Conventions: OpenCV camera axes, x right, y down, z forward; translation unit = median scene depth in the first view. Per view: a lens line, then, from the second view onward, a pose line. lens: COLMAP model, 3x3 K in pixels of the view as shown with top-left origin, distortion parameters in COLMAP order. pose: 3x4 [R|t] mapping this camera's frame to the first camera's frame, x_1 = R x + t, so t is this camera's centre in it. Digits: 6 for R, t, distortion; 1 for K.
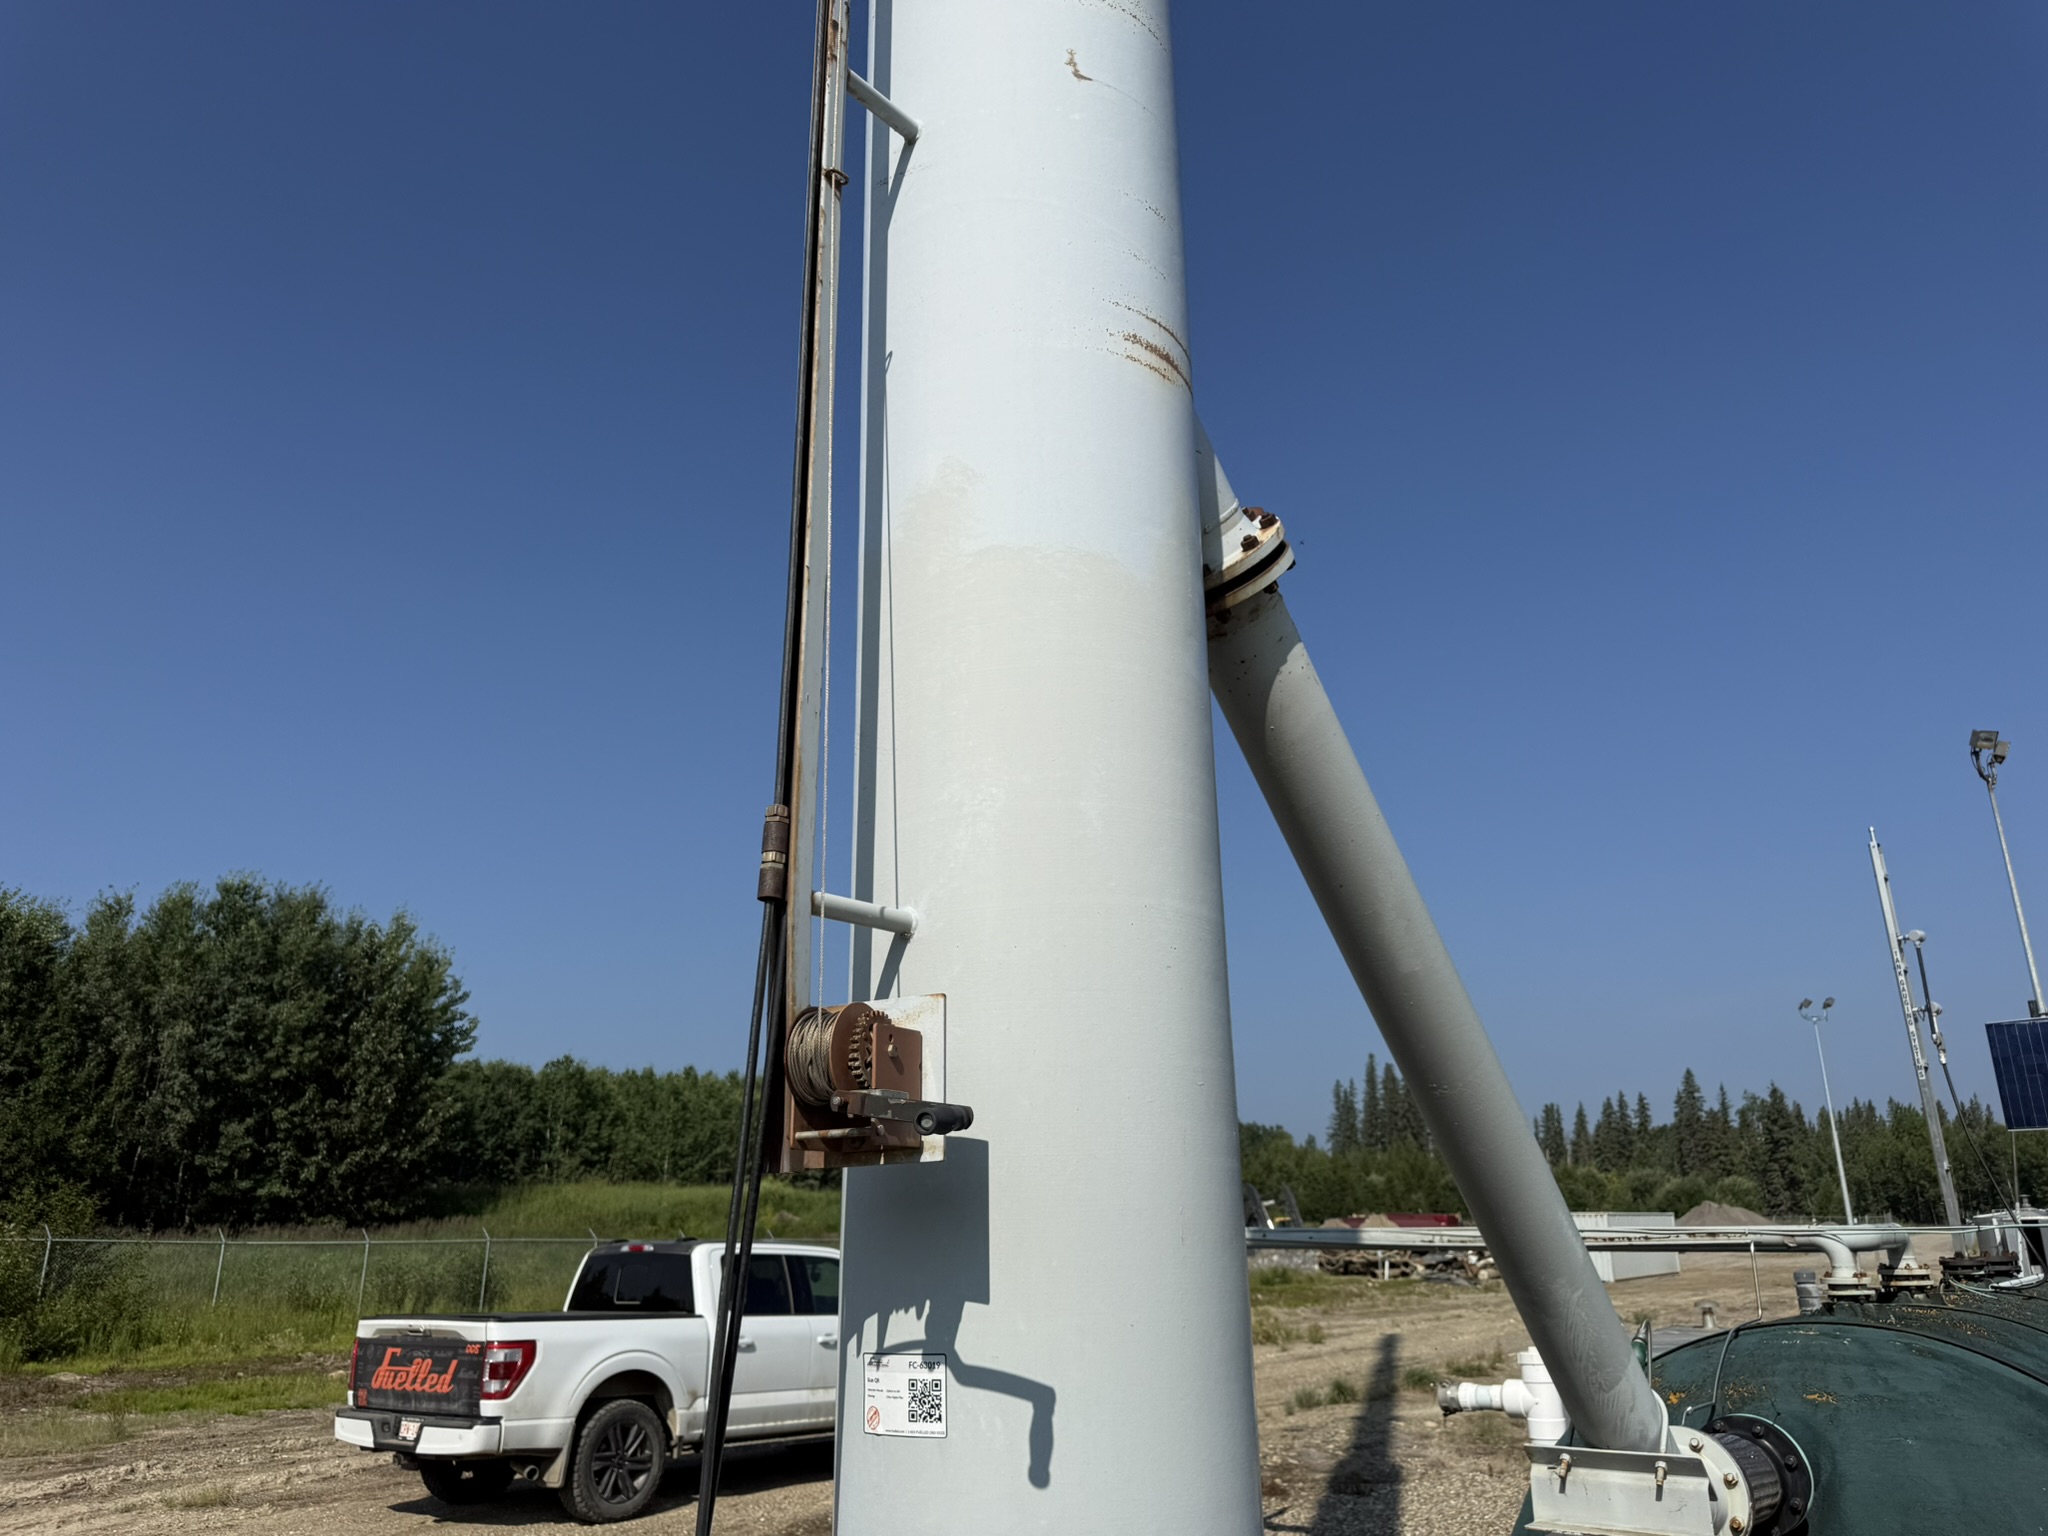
lens RADIAL K [[1448.4, 0, 1024.8], [0, 1448.4, 760.8], [0, 0, 1]] dist [0.102217, -0.127609]
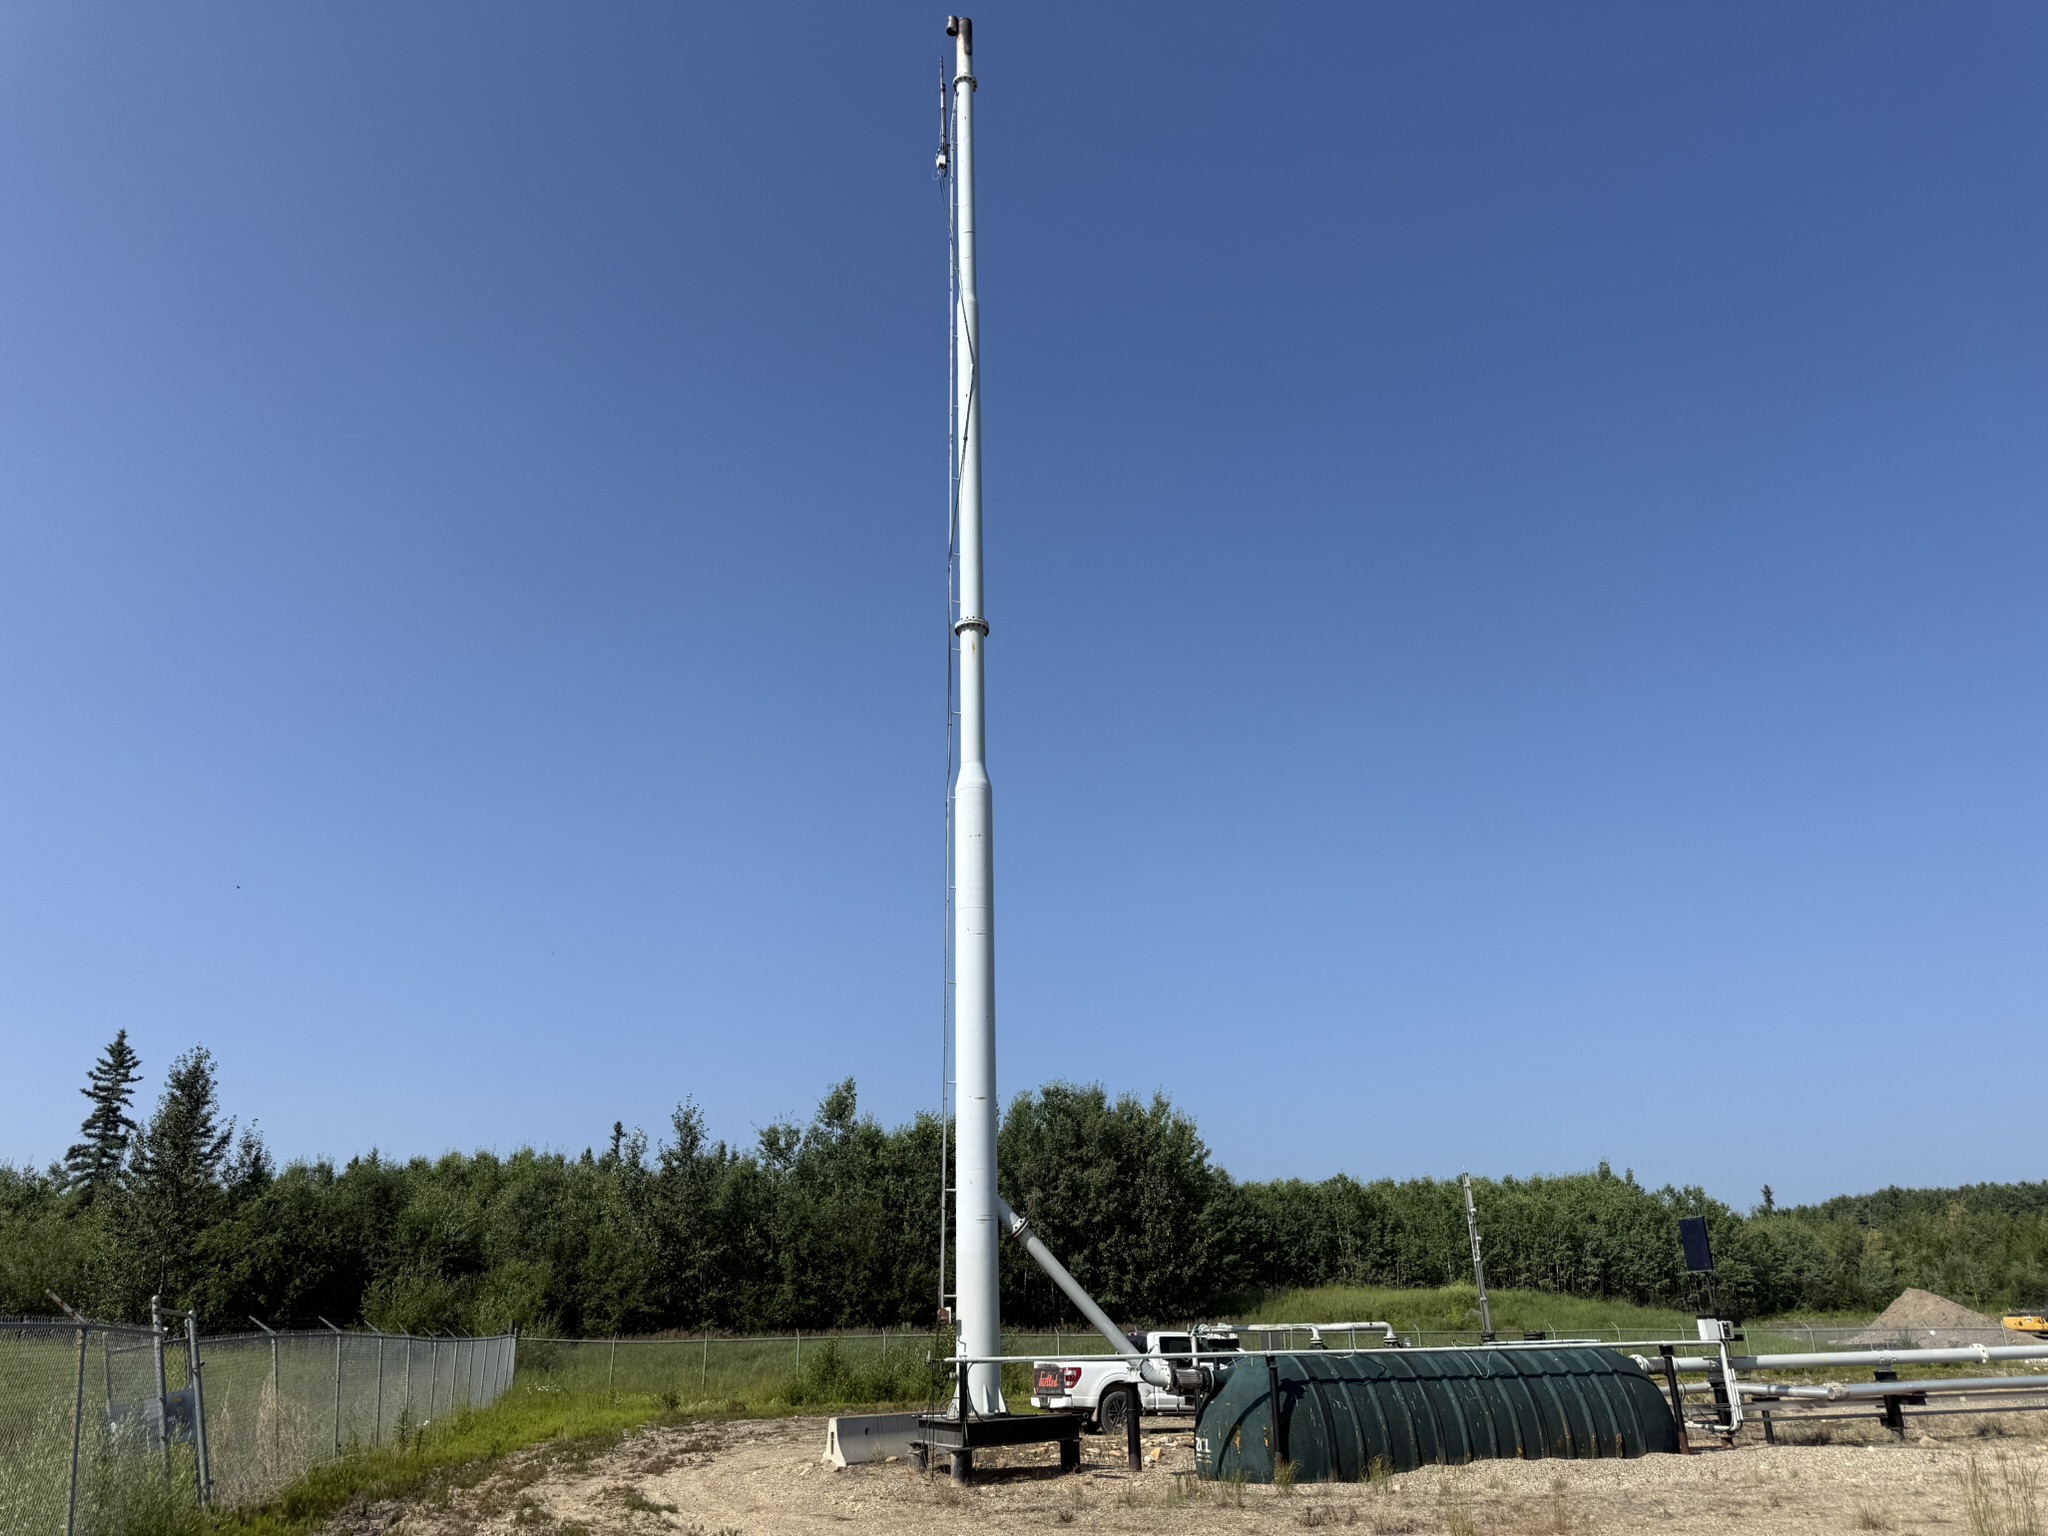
lens RADIAL K [[1448.4, 0, 1020.2], [0, 1448.4, 770.1], [0, 0, 1]] dist [0.102217, -0.127609]
pose [[0.844306, -0.207435, -0.494083, 0.244278], [0.181918, 0.978233, -0.099832, -0.094824], [0.504036, -0.005594, 0.863664, -0.301023]]
